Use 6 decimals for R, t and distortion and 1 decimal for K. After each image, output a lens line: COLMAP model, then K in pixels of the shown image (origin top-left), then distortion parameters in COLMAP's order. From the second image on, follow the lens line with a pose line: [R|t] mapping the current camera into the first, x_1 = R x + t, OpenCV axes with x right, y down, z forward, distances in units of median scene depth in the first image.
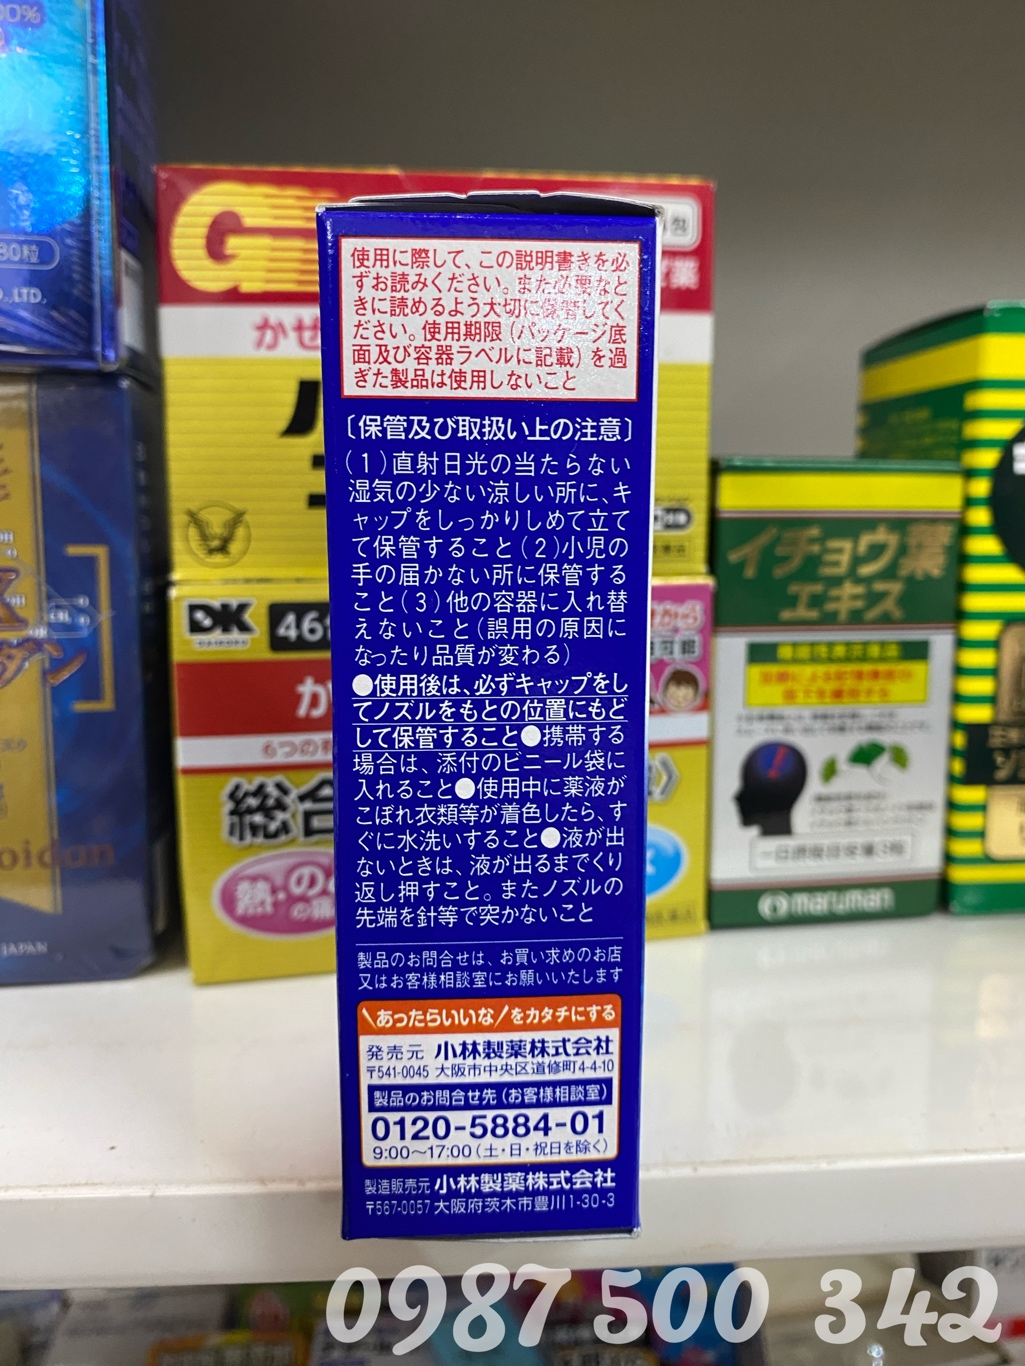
lens RADIAL K [[1183.3, 0, 515.8], [0, 1183.3, 653.8], [0, 0, 1]] dist [-0.052650, 0.036977]
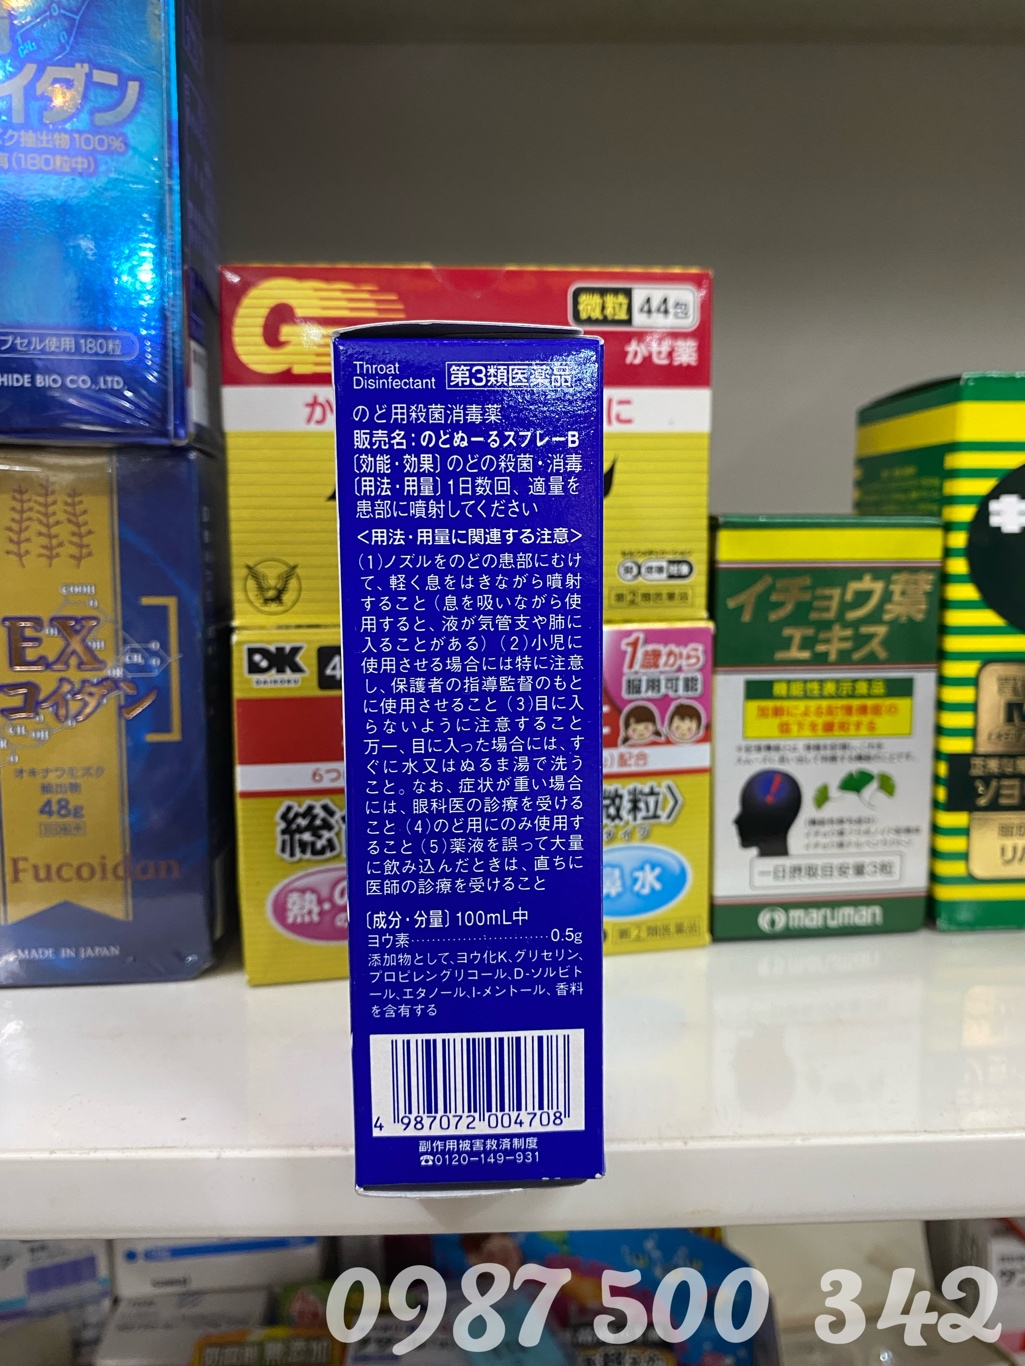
lens RADIAL K [[1182.4, 0, 505.1], [0, 1182.4, 653.8], [0, 0, 1]] dist [-0.032860, -0.001657]
pose [[0.999248, -0.000106, -0.038781, 0.015123], [-0.000713, 0.999777, -0.021103, -0.011940], [0.038774, 0.021115, 0.999025, -0.125647]]
